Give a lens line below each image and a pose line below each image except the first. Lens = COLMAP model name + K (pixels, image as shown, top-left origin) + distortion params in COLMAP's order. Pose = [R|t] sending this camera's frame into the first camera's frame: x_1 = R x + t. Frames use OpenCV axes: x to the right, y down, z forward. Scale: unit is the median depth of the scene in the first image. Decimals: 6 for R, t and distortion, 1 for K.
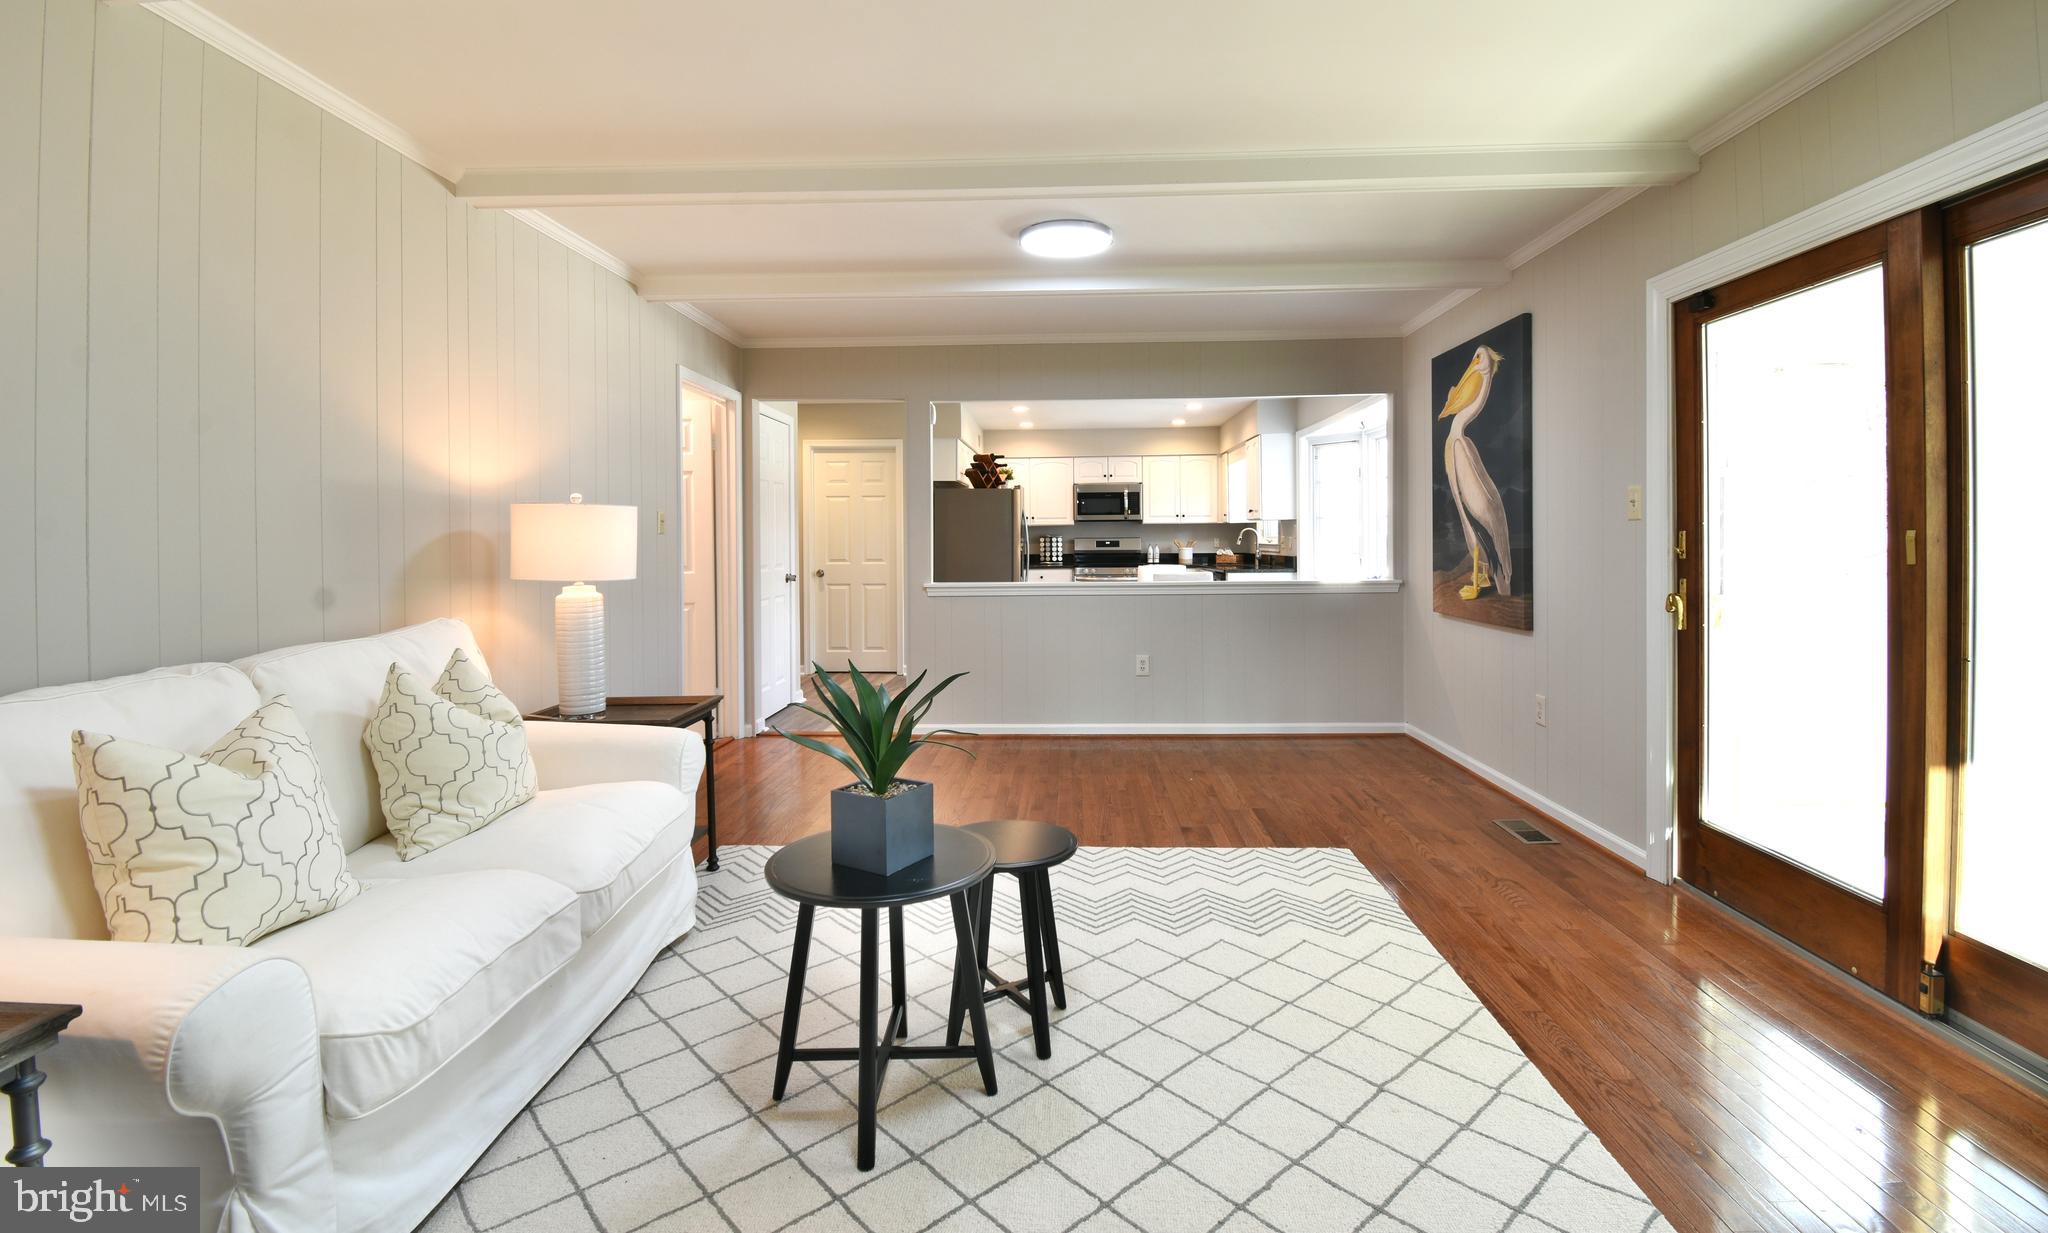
lens RADIAL K [[902.3, 0, 1021.3], [0, 902.3, 555.0], [0, 0, 1]] dist [0.008648, -0.000226]
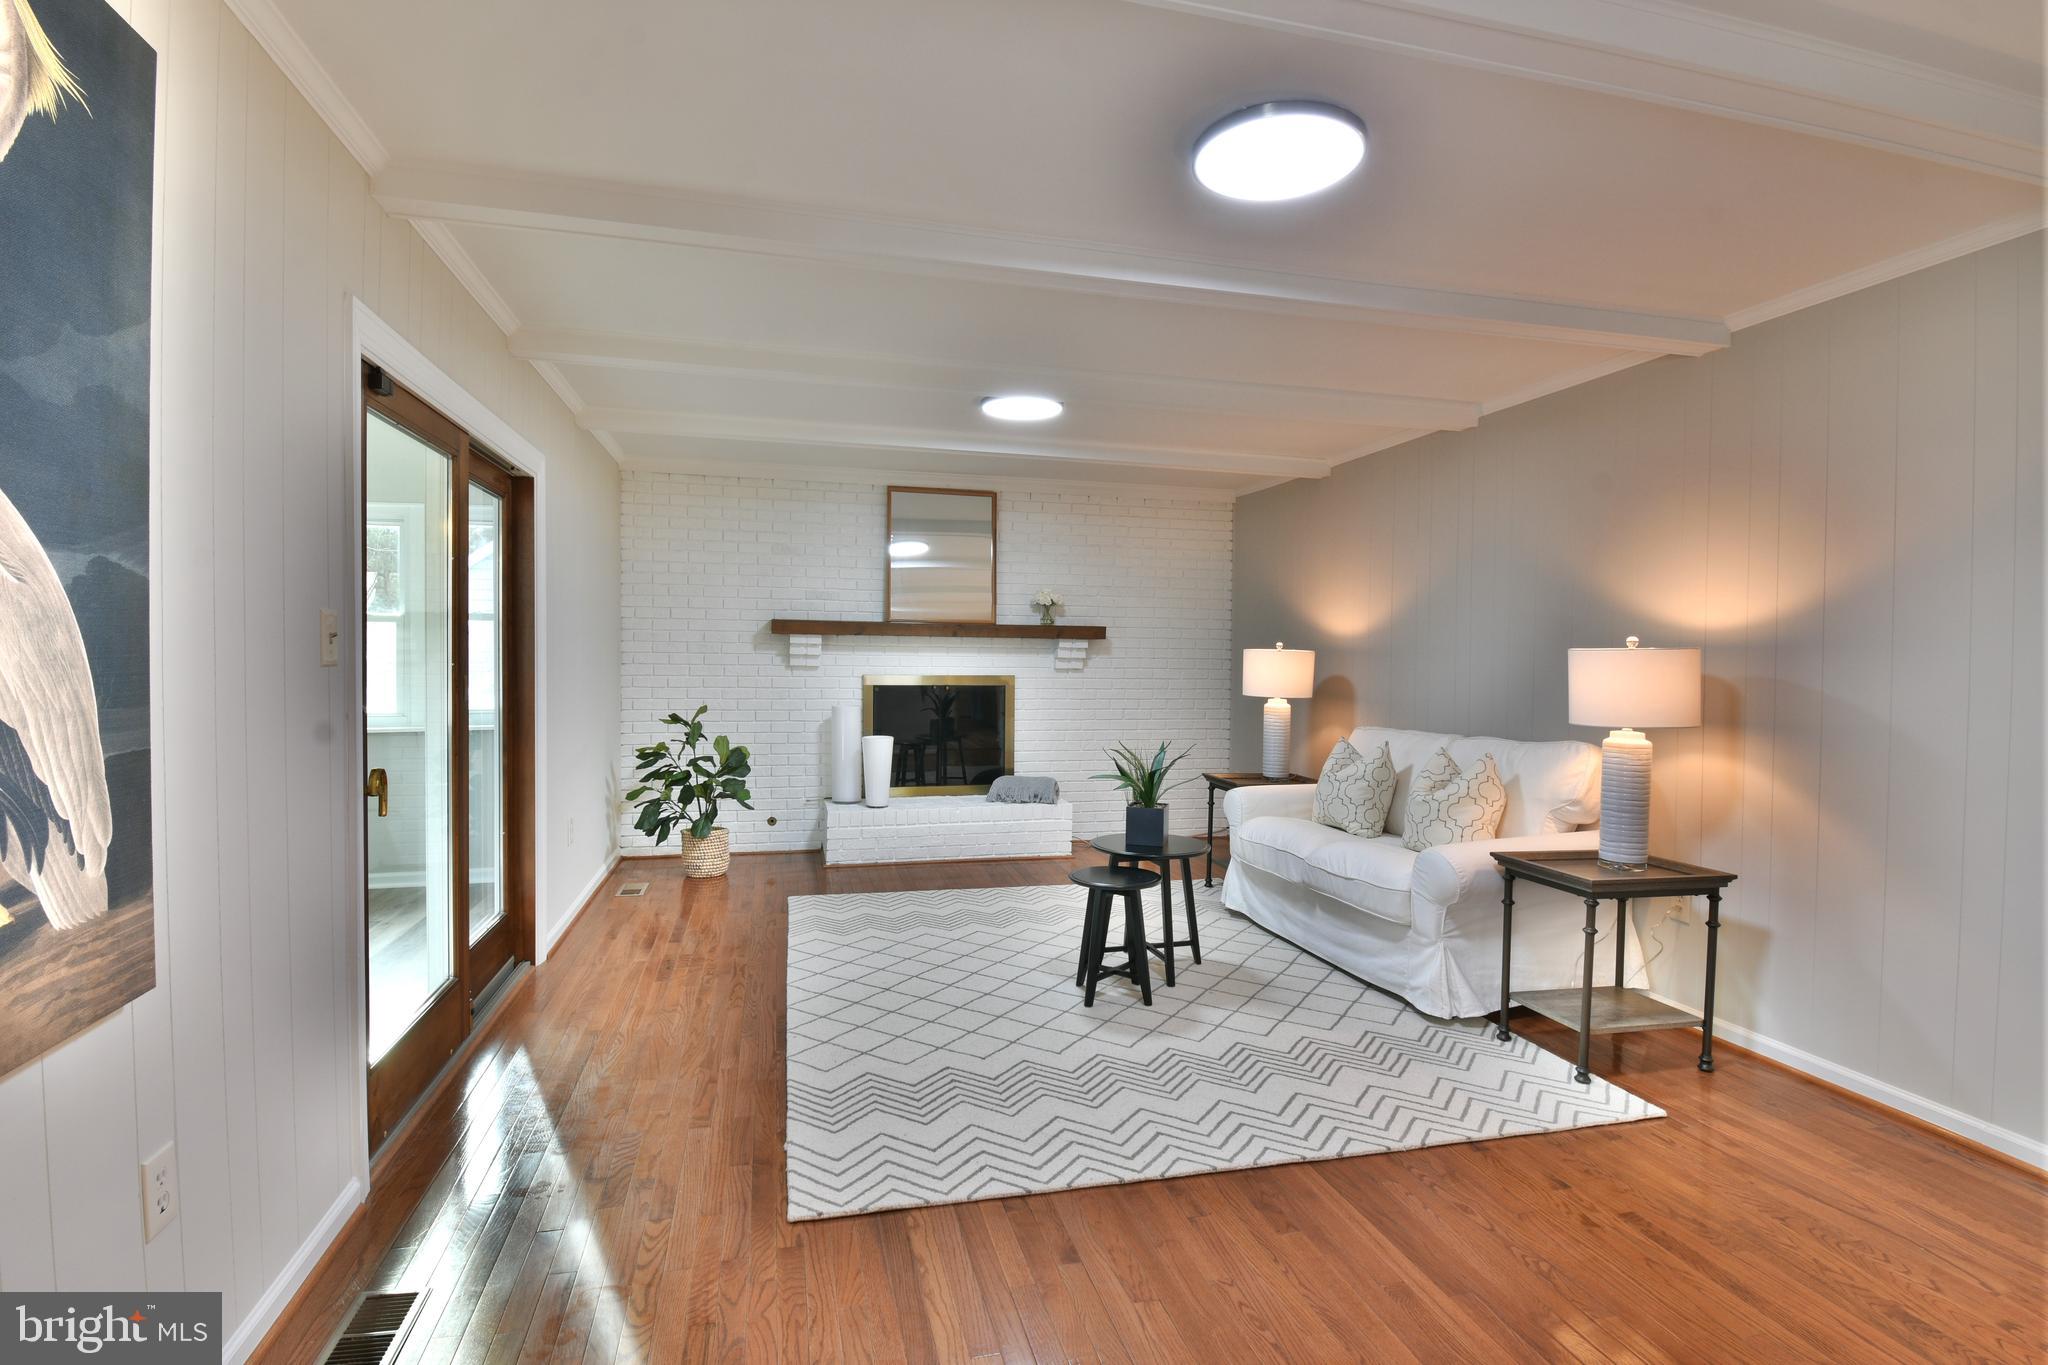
lens RADIAL K [[1010.5, 0, 1026.2], [0, 1010.5, 671.1], [0, 0, 1]] dist [-0.003353, -0.009234]
pose [[-0.956048, 0.004595, -0.293173, 0.171310], [-0.006731, 0.999270, 0.037612, -0.025422], [0.293132, 0.037932, -0.955319, 0.704789]]
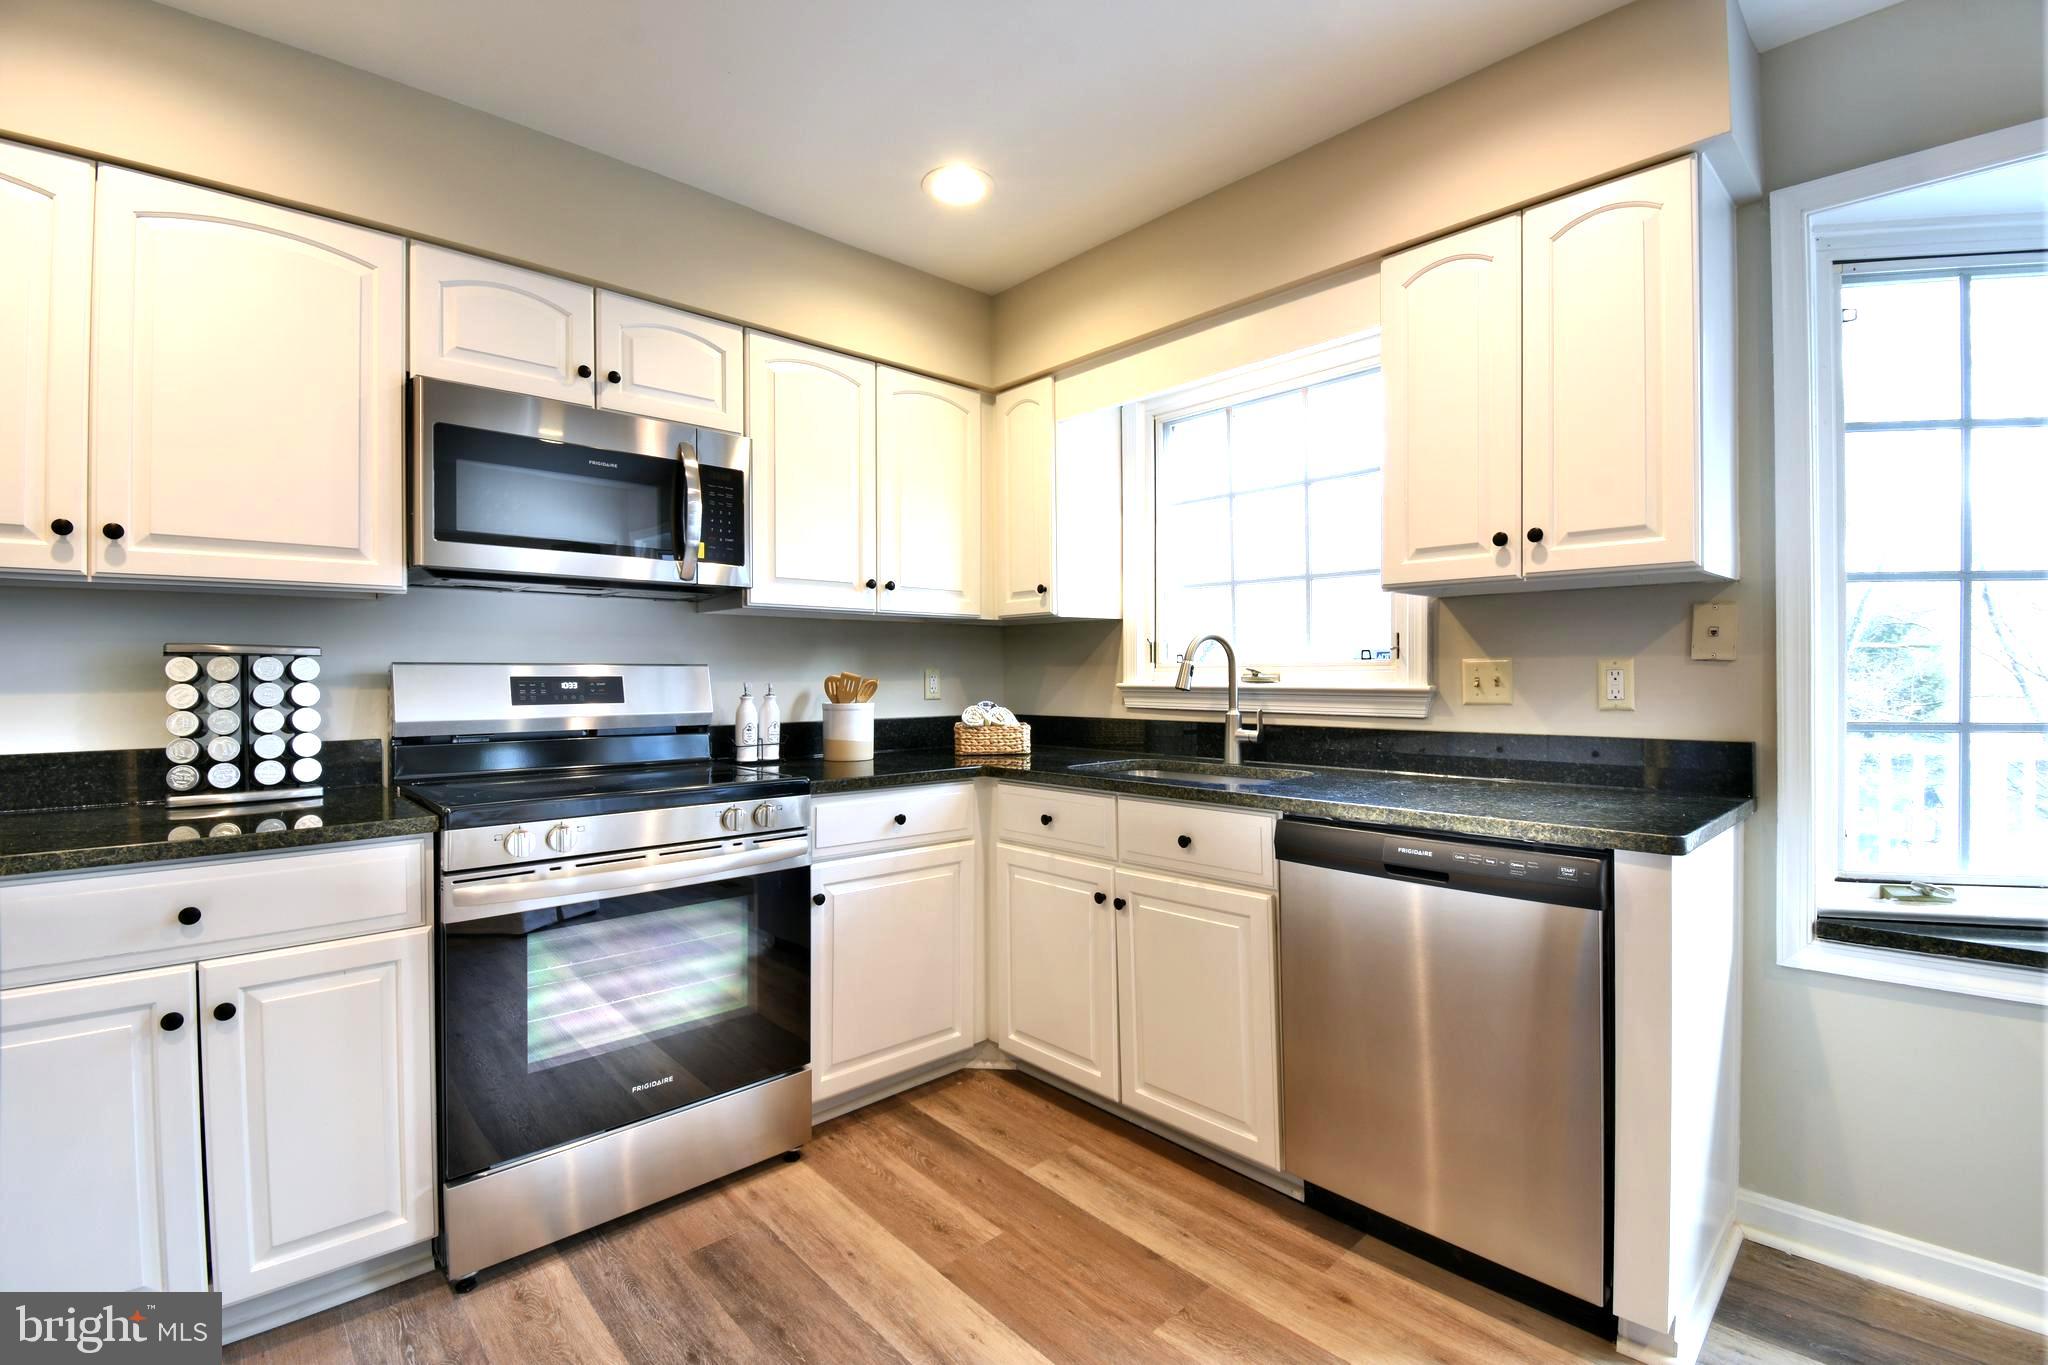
lens RADIAL K [[905.1, 0, 1030.4], [0, 905.1, 679.0], [0, 0, 1]] dist [0.001162, -0.006485]
pose [[0.698609, 0.003889, 0.715493, 0.016775], [0.011197, 0.999803, -0.016366, -0.012614], [-0.715416, 0.019445, 0.698429, 0.971822]]
